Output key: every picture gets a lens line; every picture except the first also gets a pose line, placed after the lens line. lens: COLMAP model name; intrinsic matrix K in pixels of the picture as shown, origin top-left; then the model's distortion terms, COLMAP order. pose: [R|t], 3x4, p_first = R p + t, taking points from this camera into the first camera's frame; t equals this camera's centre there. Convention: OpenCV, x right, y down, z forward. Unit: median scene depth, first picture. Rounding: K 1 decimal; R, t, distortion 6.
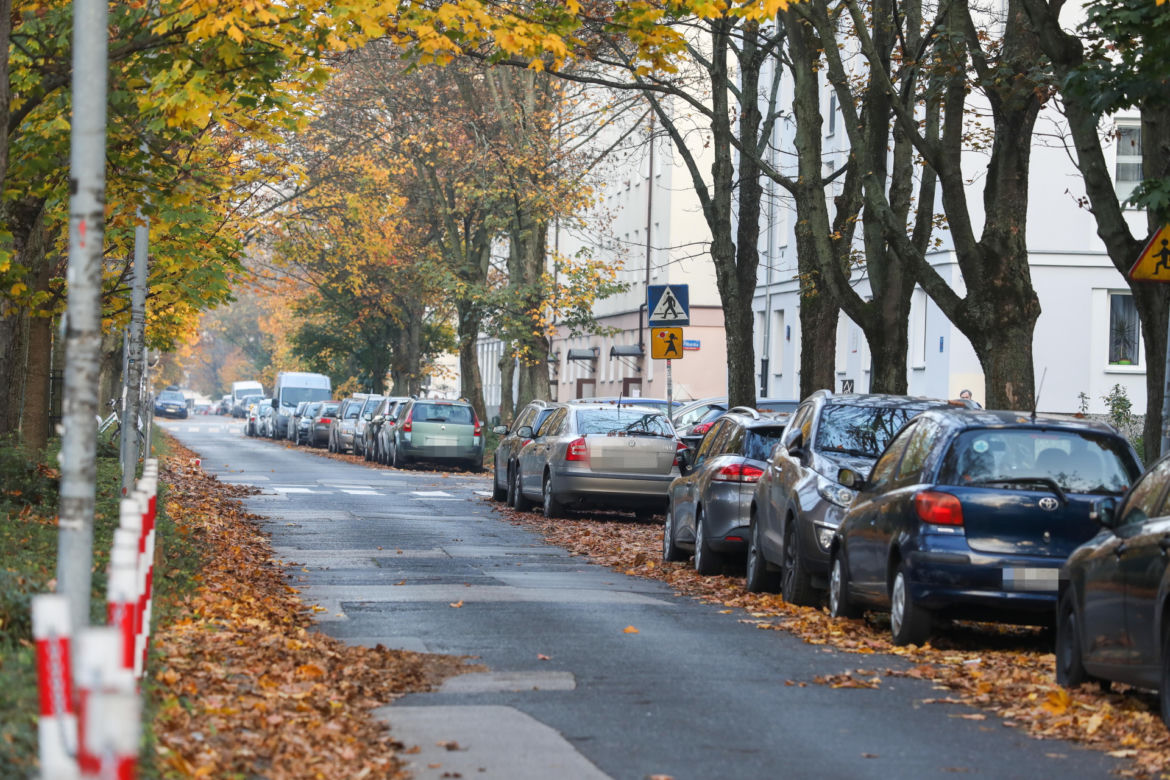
lens RADIAL K [[5276.4, 0, 581.7], [0, 5276.4, 391.6], [0, 0, 1]] dist [1.633886, 0.000000]
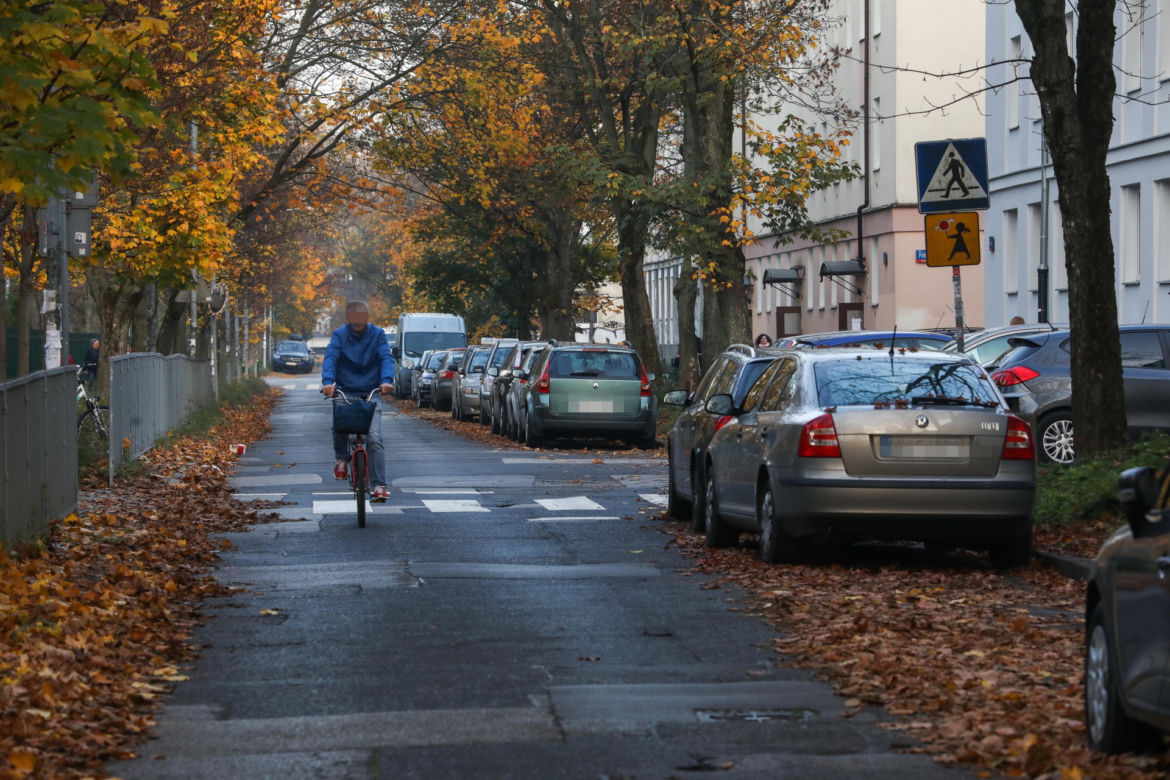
lens RADIAL K [[5276.4, 0, 588.5], [0, 5276.4, 382.0], [0, 0, 1]] dist [1.633886, 0.000000]
pose [[0.998717, -0.037885, -0.033613, -0.003906], [0.038248, 0.999216, 0.010221, -0.000618], [0.033199, -0.011493, 0.999383, 0.300763]]
